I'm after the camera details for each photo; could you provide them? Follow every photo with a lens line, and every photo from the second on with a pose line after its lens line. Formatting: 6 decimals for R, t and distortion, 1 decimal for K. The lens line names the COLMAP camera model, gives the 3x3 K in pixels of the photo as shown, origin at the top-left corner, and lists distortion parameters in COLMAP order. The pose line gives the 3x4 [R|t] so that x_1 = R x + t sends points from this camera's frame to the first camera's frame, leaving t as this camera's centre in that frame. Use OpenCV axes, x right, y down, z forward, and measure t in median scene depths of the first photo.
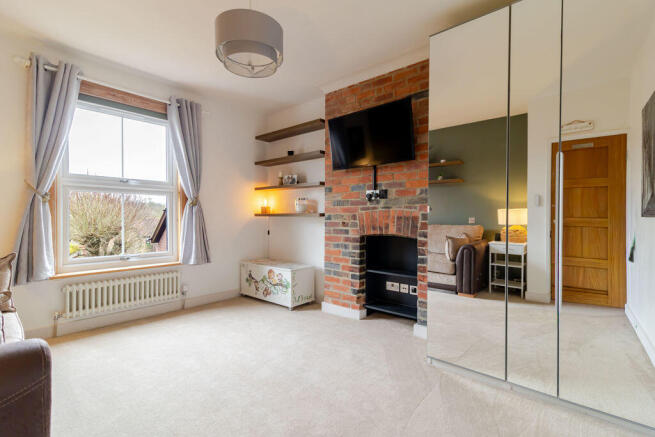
lens RADIAL K [[302.7, 0, 325.2], [0, 302.7, 218.3], [0, 0, 1]] dist [0.021503, -0.000707]
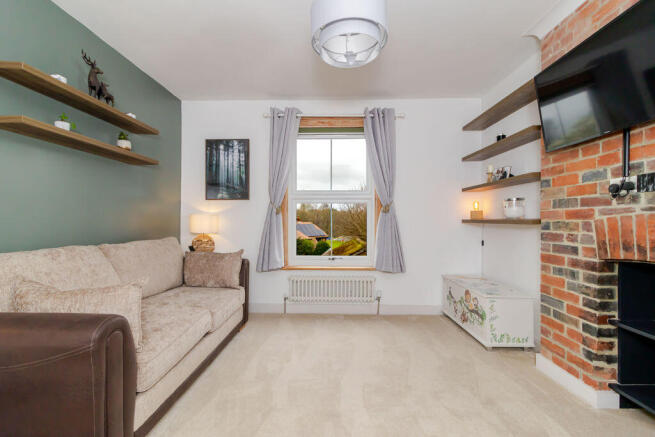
lens RADIAL K [[302.7, 0, 324.4], [0, 302.7, 219.1], [0, 0, 1]] dist [0.021503, -0.000707]
pose [[0.658725, -0.005214, -0.752366, 0.203287], [-0.001598, 0.999964, -0.008329, -0.011757], [0.752383, 0.006689, 0.658692, 0.221729]]
